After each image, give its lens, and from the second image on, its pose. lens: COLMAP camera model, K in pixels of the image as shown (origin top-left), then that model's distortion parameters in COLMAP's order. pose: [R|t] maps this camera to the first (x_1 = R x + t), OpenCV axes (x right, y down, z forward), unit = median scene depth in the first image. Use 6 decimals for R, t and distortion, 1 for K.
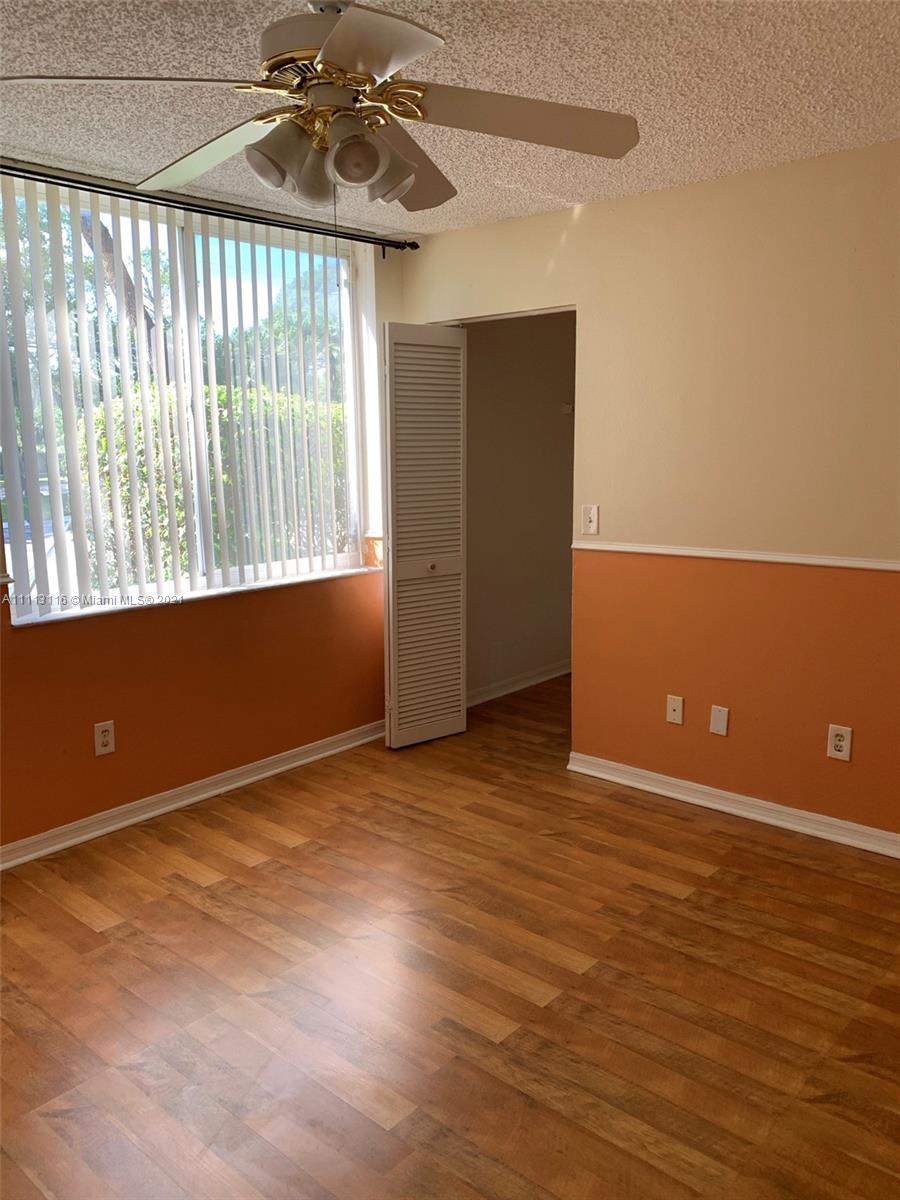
lens RADIAL K [[936.1, 0, 450.0], [0, 936.1, 600.0], [0, 0, 1]] dist [-0.000945, -0.003879]
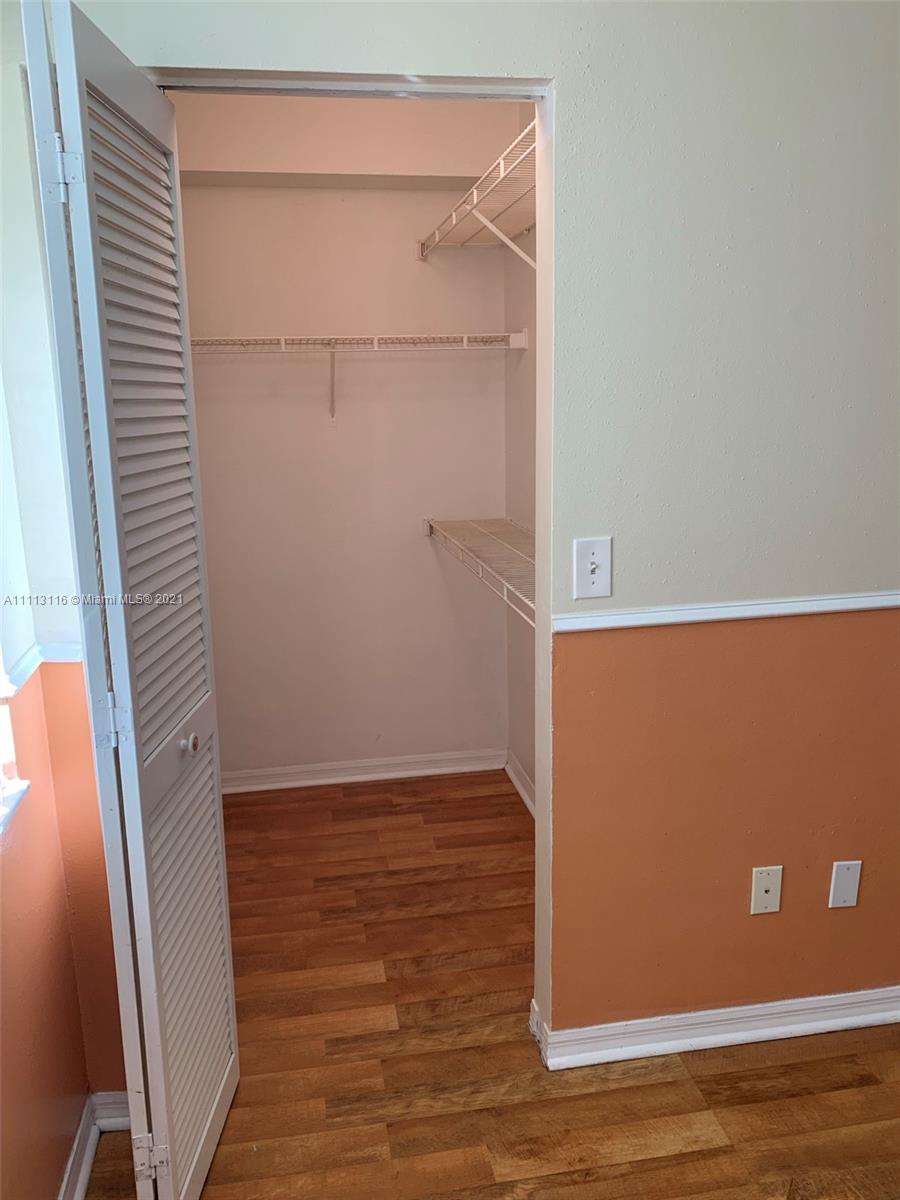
lens RADIAL K [[936.1, 0, 450.0], [0, 936.1, 600.0], [0, 0, 1]] dist [-0.000945, -0.003879]
pose [[0.618422, -0.161640, 0.769043, -0.261204], [0.141710, 0.985513, 0.093184, -0.124143], [-0.772963, 0.051354, 0.632369, 0.760756]]
